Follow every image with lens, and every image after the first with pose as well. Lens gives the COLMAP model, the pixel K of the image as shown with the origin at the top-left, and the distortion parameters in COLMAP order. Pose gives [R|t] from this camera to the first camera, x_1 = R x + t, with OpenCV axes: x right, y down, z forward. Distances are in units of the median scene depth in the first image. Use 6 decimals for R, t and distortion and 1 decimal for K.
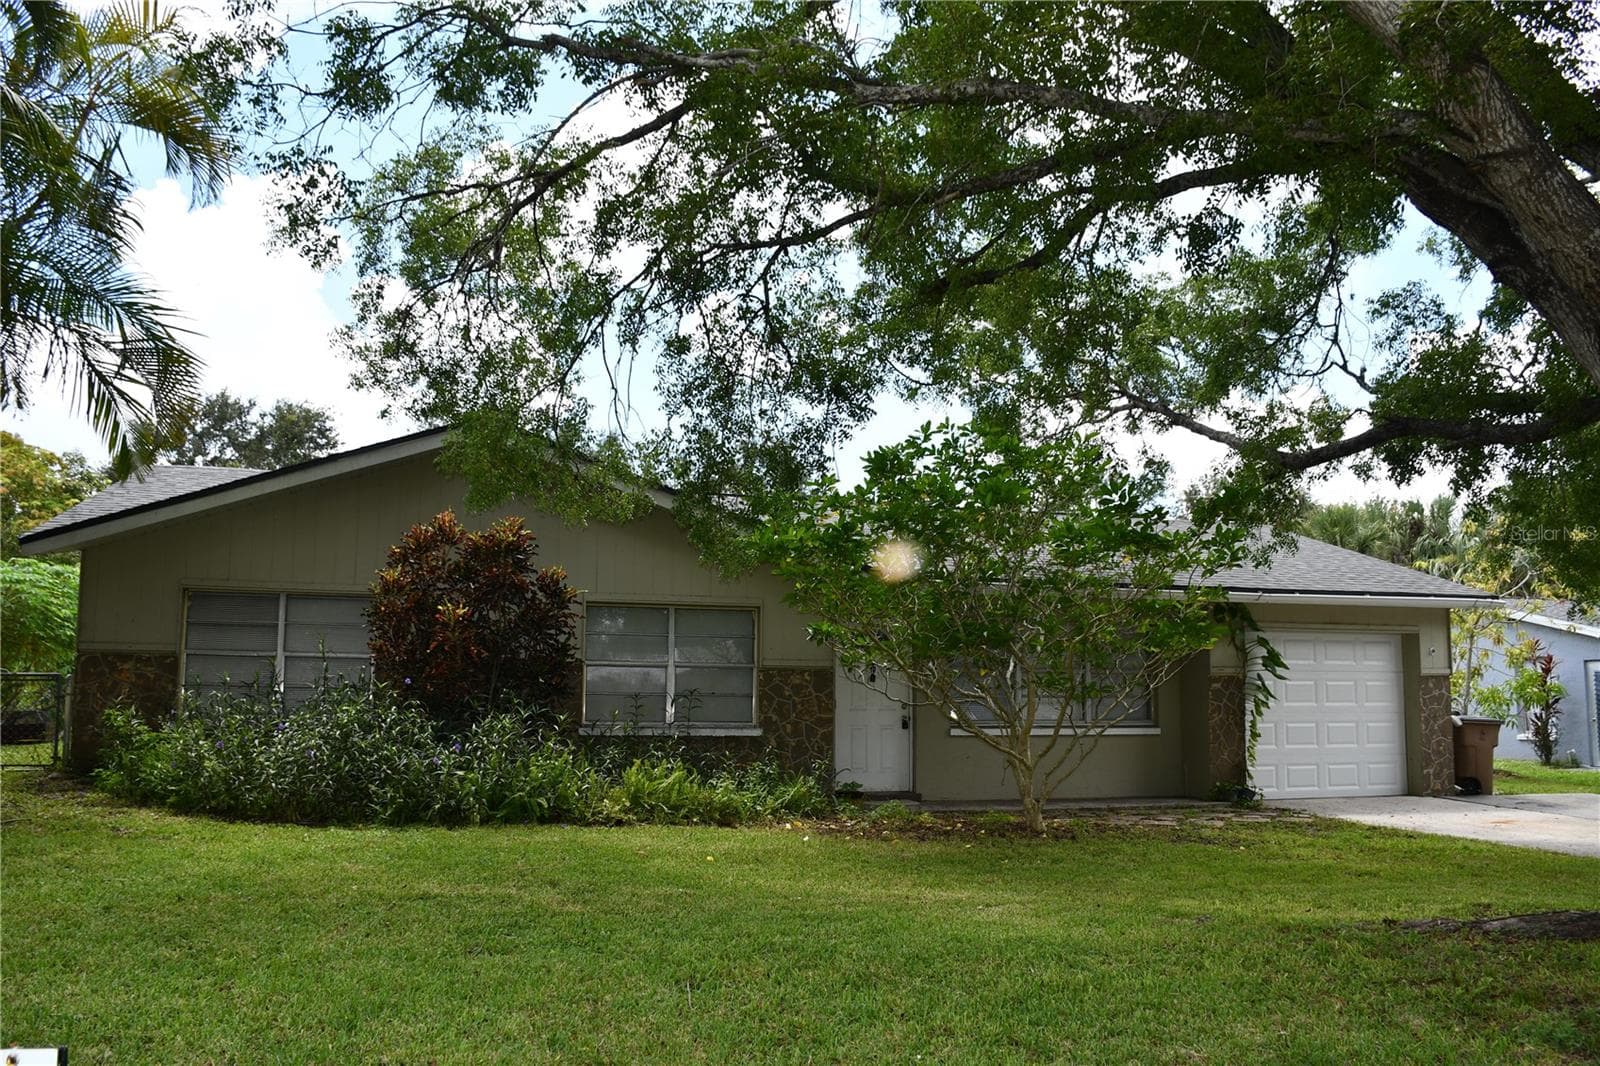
lens RADIAL K [[1222.3, 0, 800.0], [0, 1222.3, 533.0], [0, 0, 1]] dist [-0.153679, 0.098732]
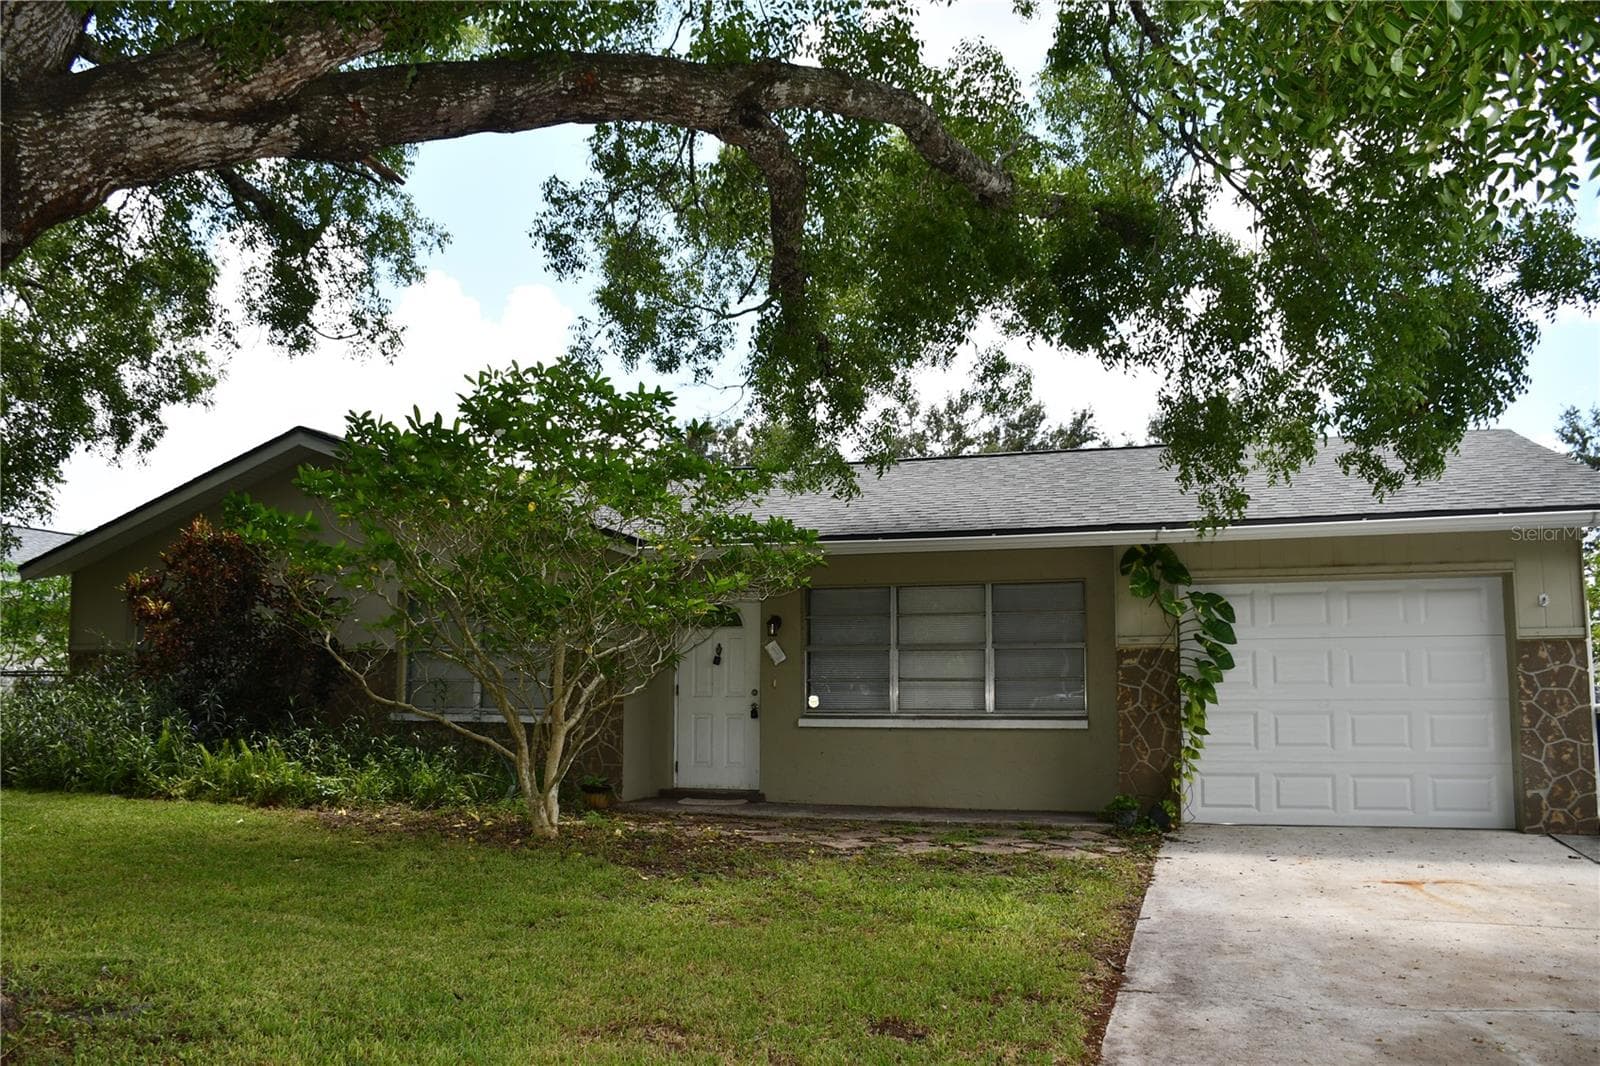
lens RADIAL K [[1222.3, 0, 800.0], [0, 1222.3, 533.0], [0, 0, 1]] dist [-0.153679, 0.098732]
pose [[0.829646, -0.077336, -0.552908, 0.583191], [0.085002, 0.996311, -0.011809, 0.041234], [0.551781, -0.037201, 0.833159, 0.286810]]
